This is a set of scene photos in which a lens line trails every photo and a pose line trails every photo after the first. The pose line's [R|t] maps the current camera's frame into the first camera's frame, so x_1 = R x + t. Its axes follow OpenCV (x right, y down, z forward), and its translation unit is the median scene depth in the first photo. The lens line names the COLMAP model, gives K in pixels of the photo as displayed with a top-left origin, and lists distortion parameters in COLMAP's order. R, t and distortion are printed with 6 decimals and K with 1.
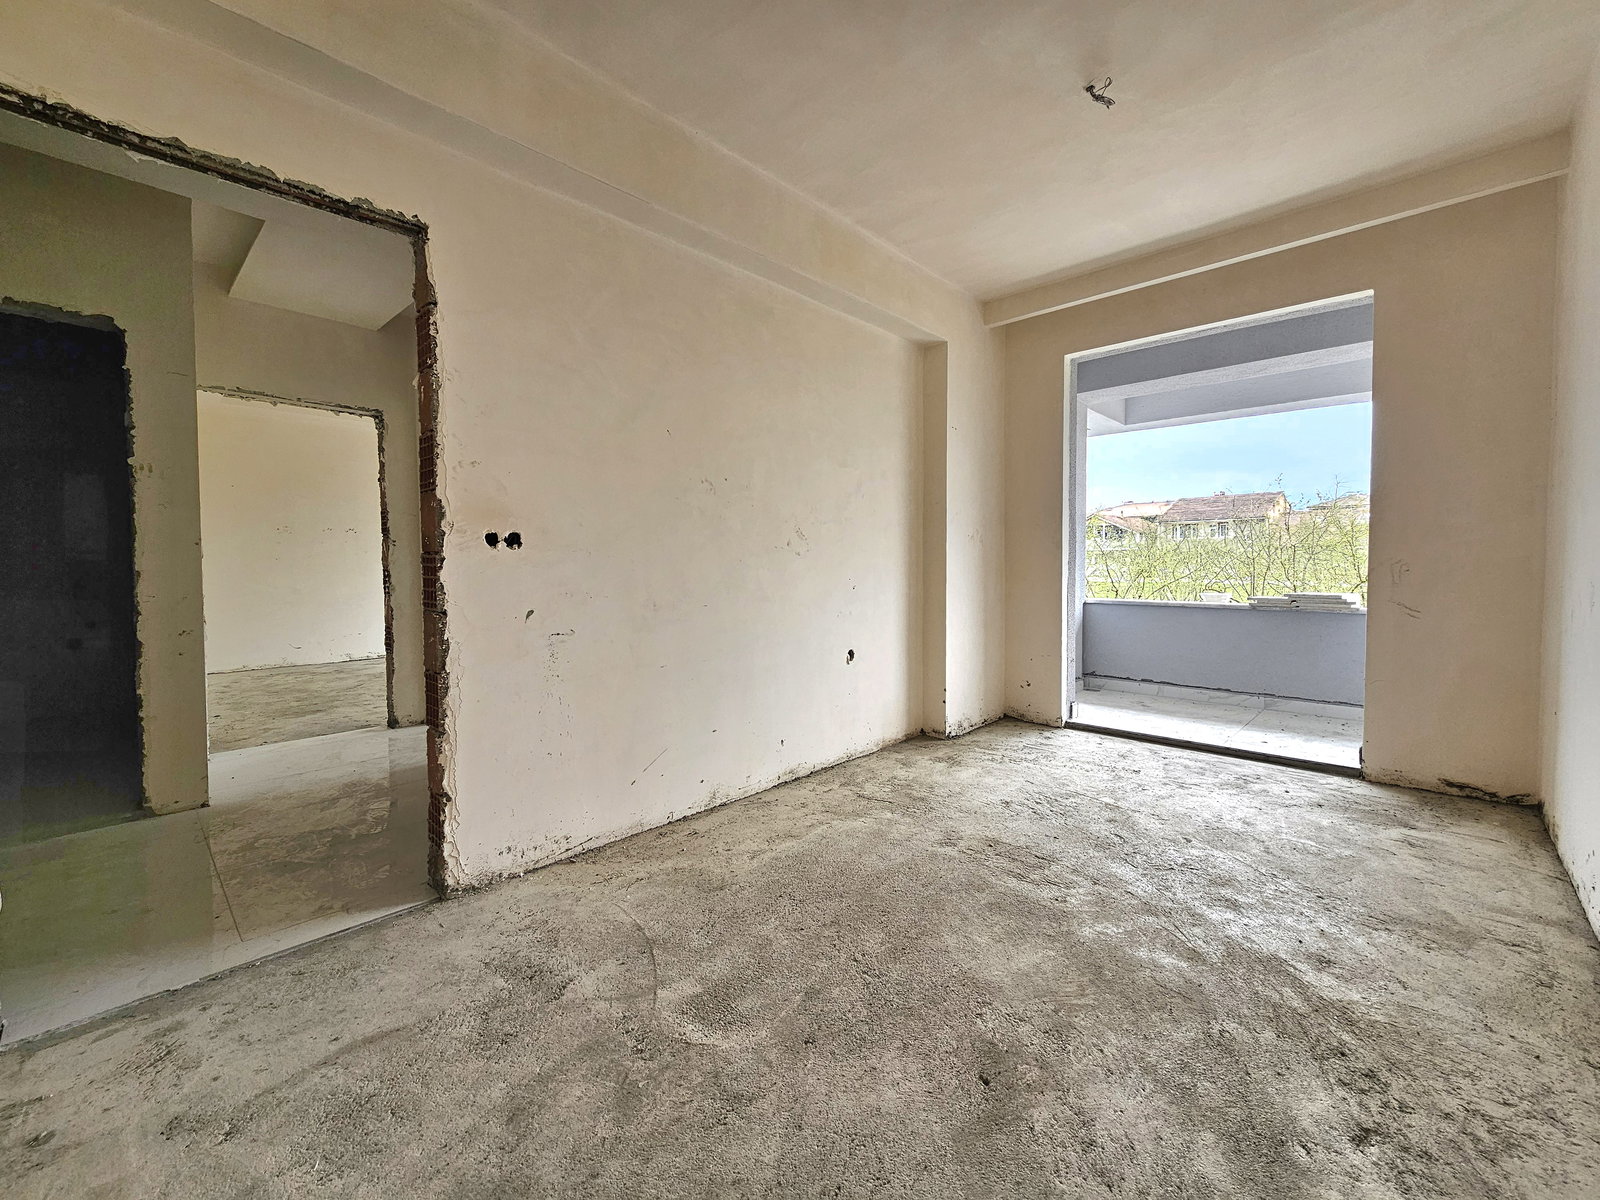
lens RADIAL K [[652.2, 0, 799.5], [0, 652.2, 584.3], [0, 0, 1]] dist [0.000448, 0.000648]
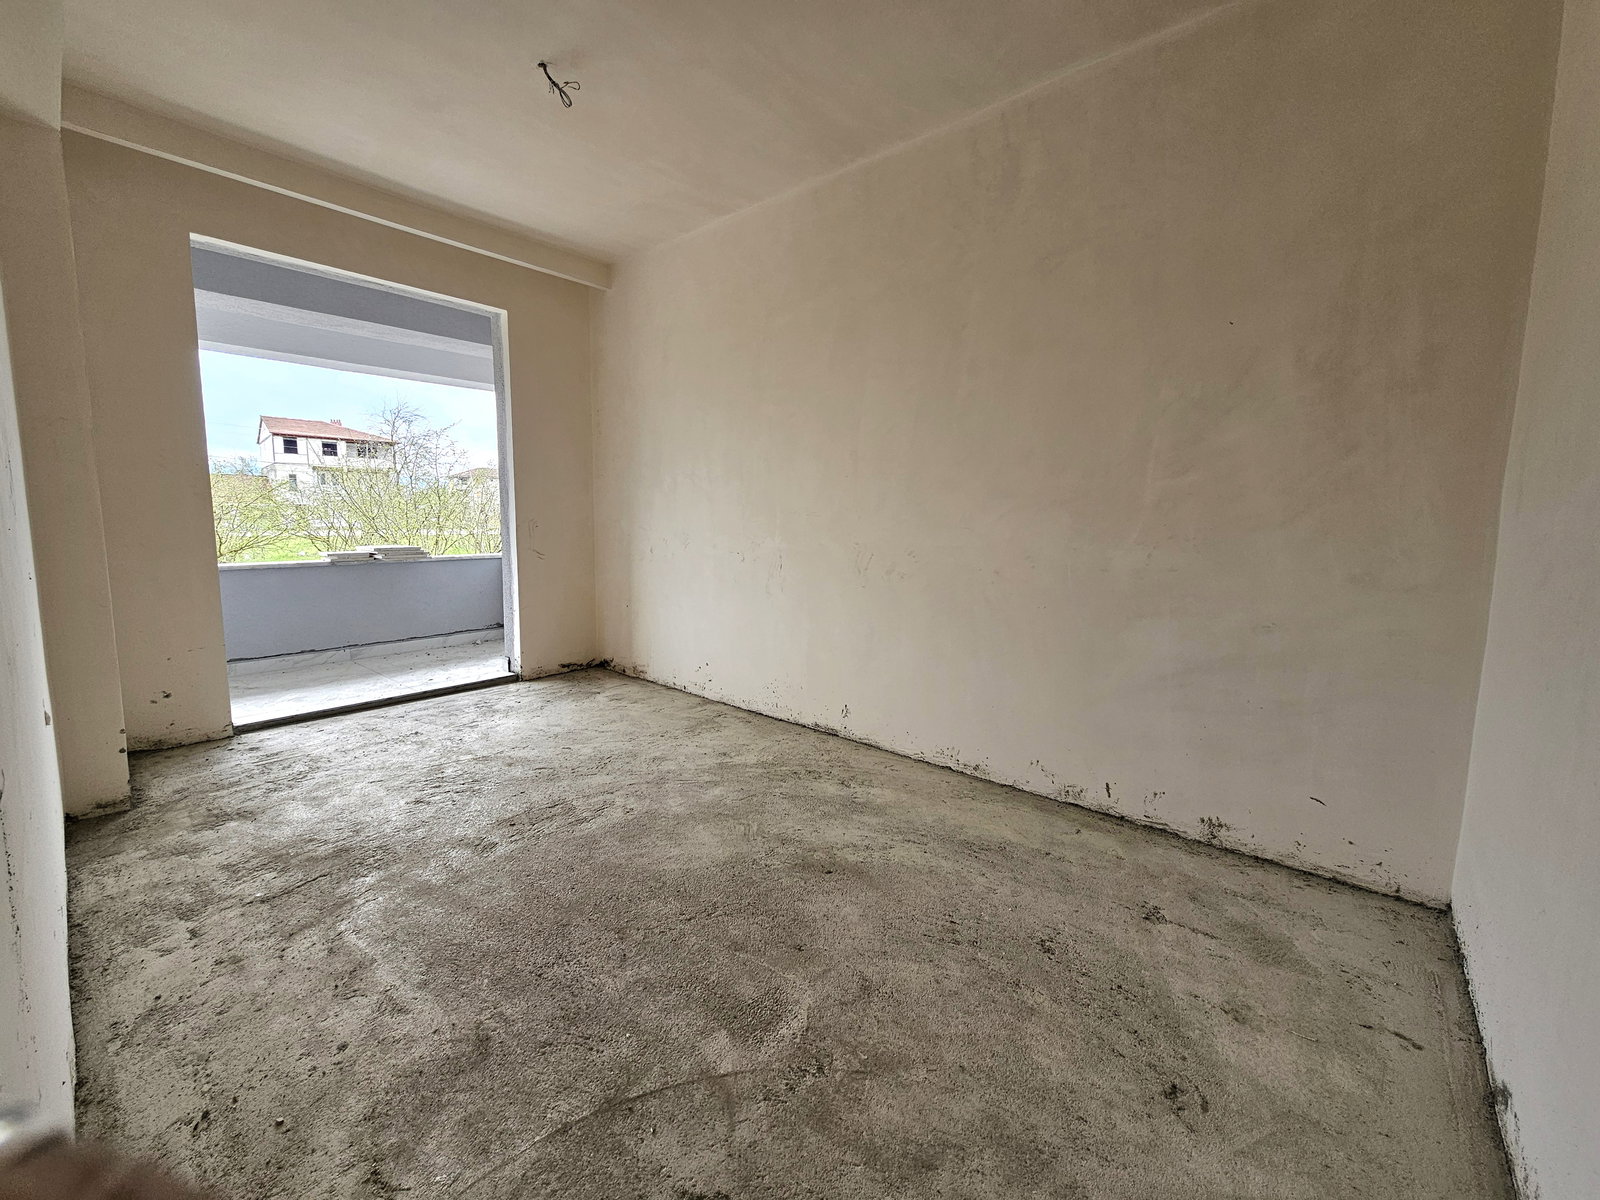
lens RADIAL K [[652.2, 0, 799.5], [0, 652.2, 584.3], [0, 0, 1]] dist [0.000448, 0.000648]
pose [[-0.041354, -0.105031, 0.993609, -0.570902], [0.025664, 0.994020, 0.106143, -0.034873], [-0.998815, 0.029889, -0.038411, 0.546781]]
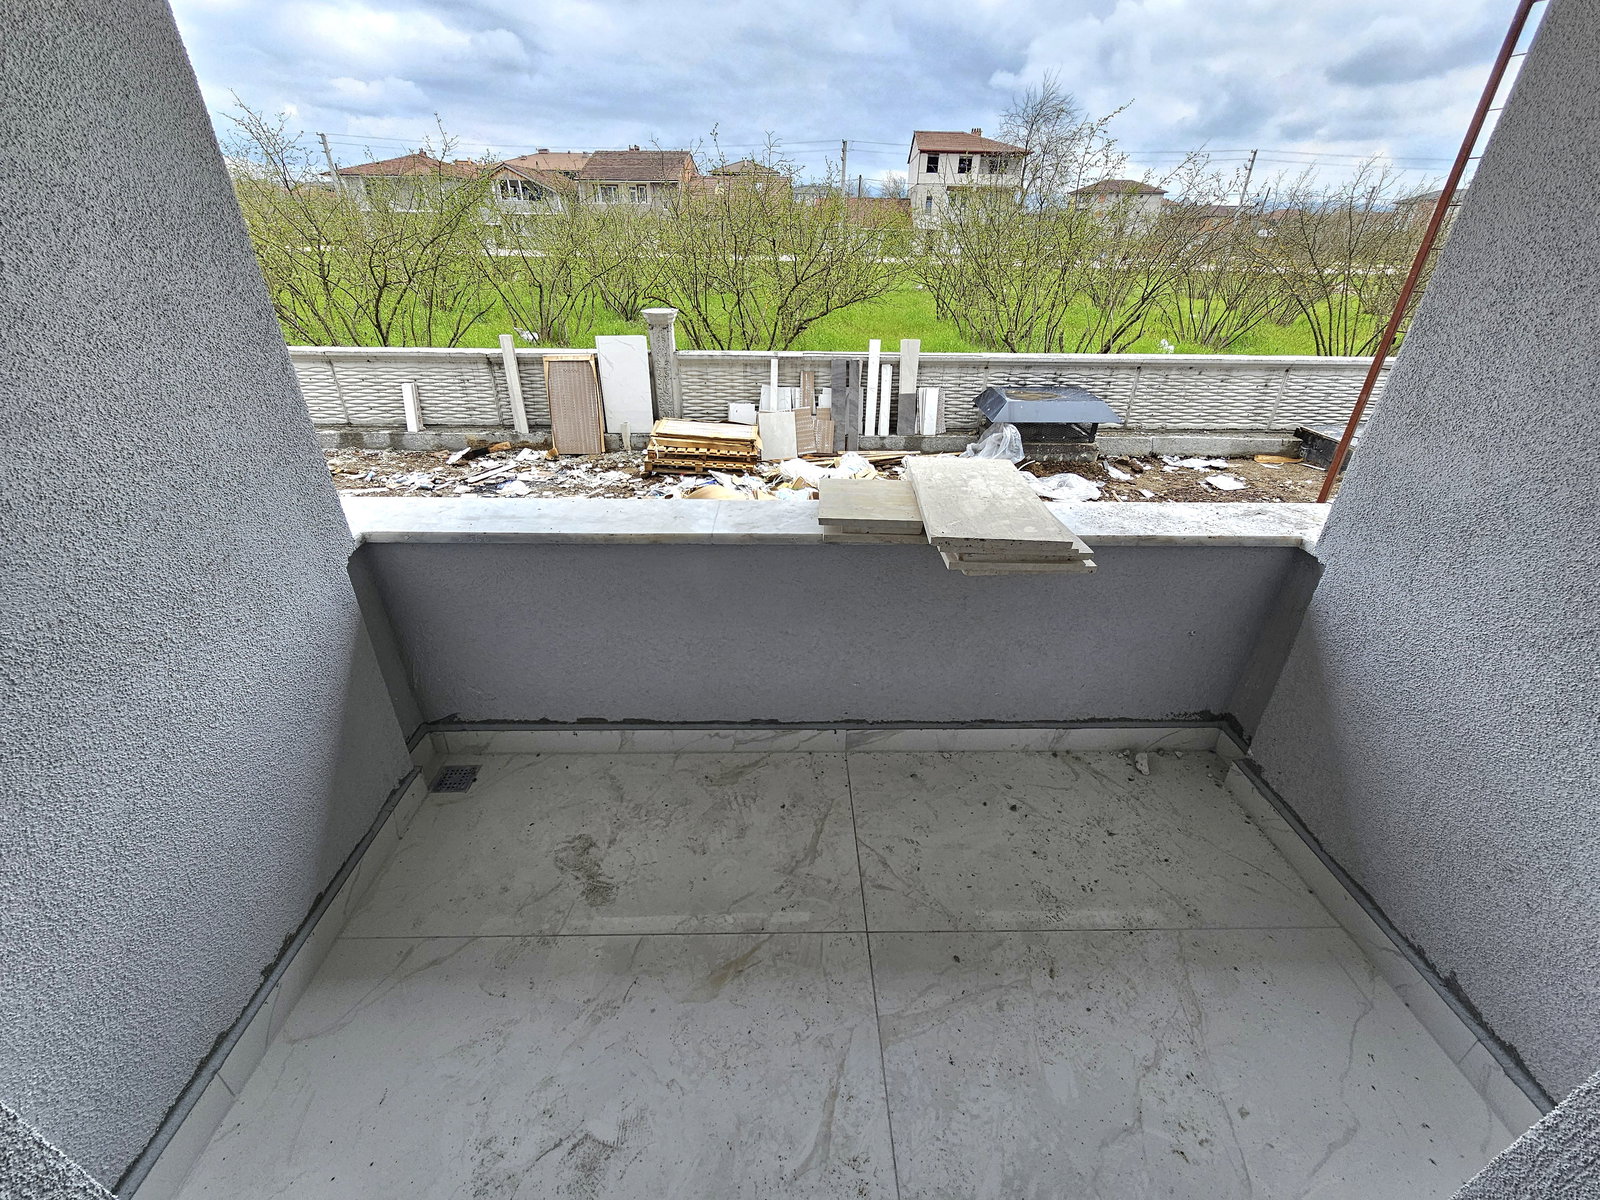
lens RADIAL K [[652.2, 0, 799.5], [0, 652.2, 584.3], [0, 0, 1]] dist [0.000448, 0.000648]
pose [[0.709246, -0.326015, 0.625047, 0.770042], [0.008602, 0.890577, 0.454751, -0.181457], [-0.704909, -0.317154, 0.634442, 1.321600]]
